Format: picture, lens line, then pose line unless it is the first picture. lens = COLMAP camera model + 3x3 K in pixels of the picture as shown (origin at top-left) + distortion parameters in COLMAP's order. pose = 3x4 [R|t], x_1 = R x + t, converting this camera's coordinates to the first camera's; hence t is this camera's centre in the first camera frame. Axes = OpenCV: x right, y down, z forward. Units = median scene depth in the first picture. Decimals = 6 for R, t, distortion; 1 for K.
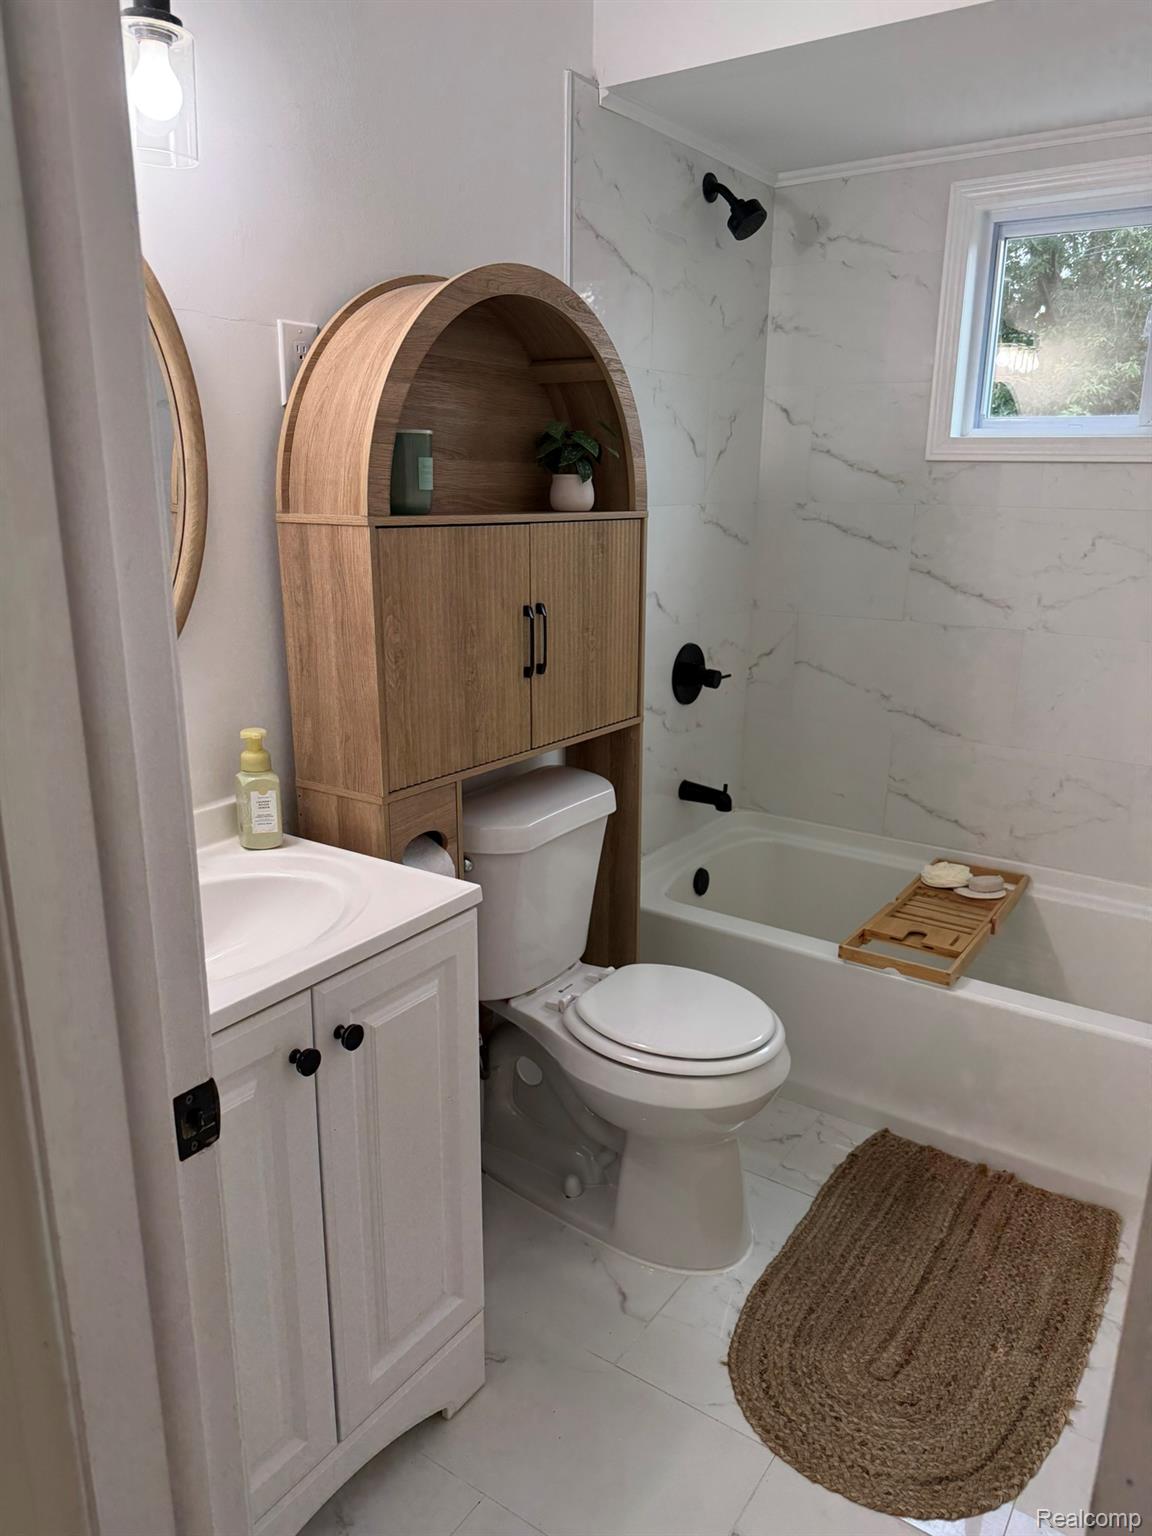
lens RADIAL K [[1067.4, 0, 577.6], [0, 1067.4, 771.6], [0, 0, 1]] dist [0.047102, -0.052069]
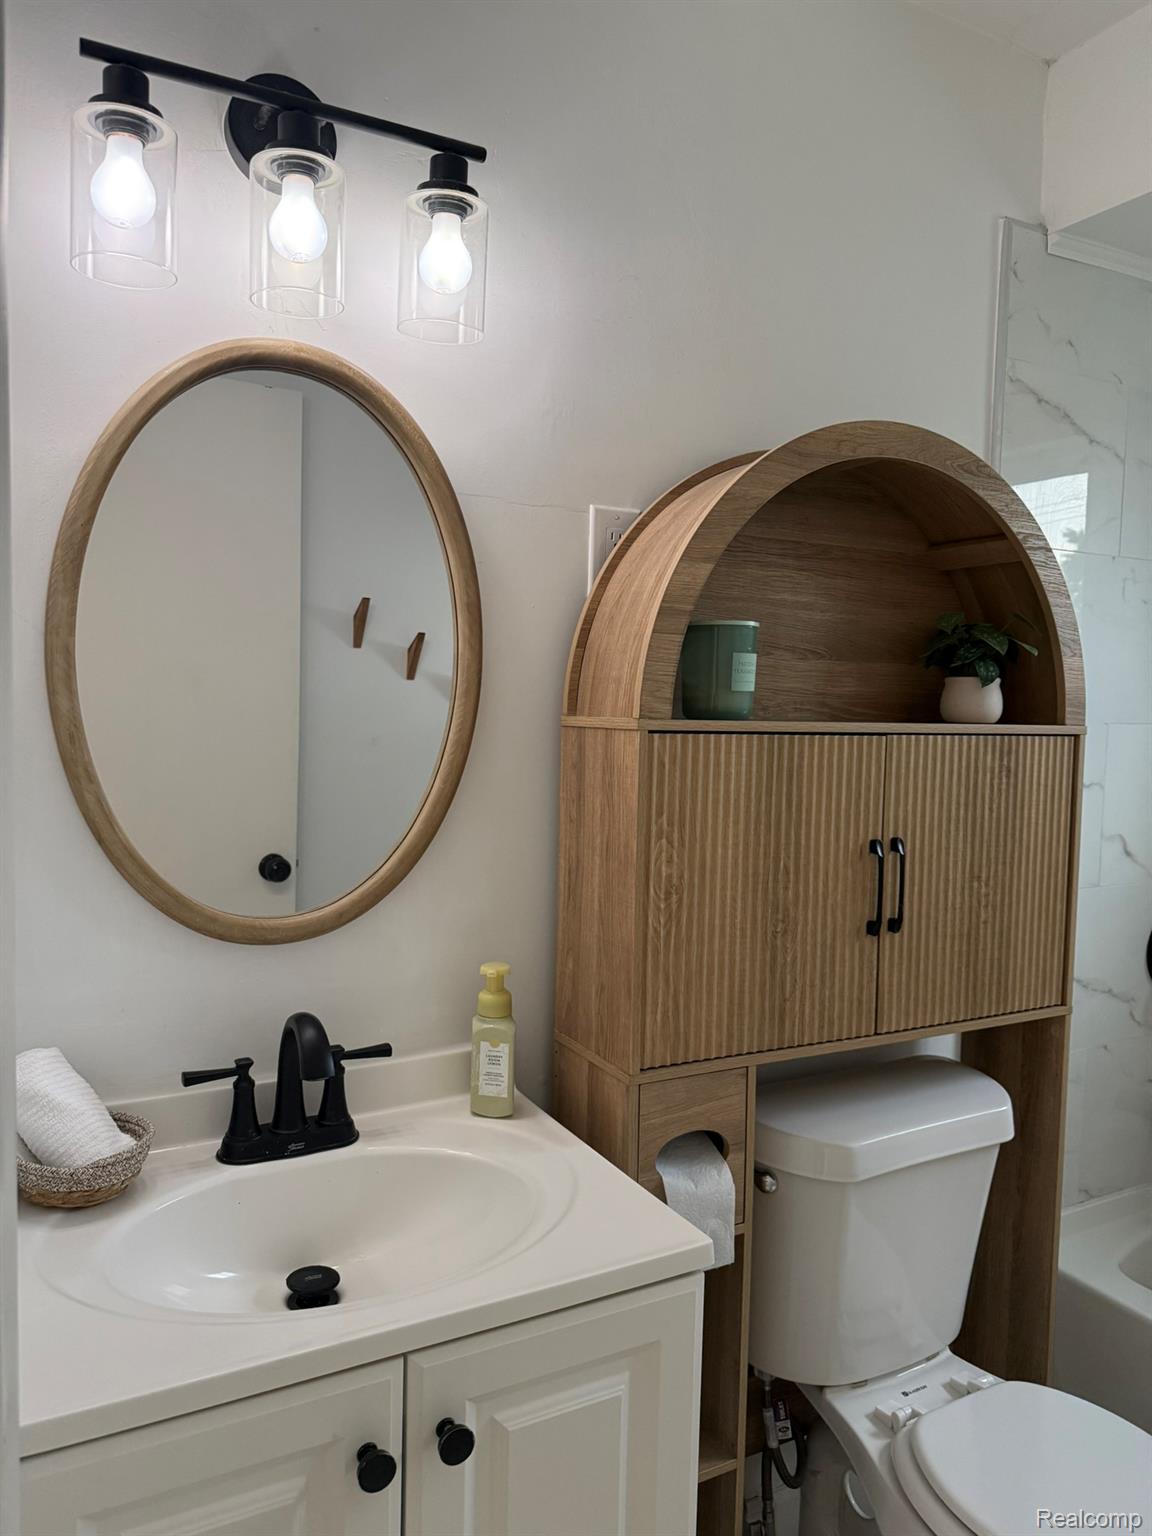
lens RADIAL K [[1067.4, 0, 591.0], [0, 1067.4, 762.8], [0, 0, 1]] dist [0.047102, -0.052069]
pose [[0.889415, 0.041681, -0.455197, 0.114395], [-0.134449, 0.975637, -0.173366, -0.050024], [0.436880, 0.215395, 0.873350, 0.234245]]
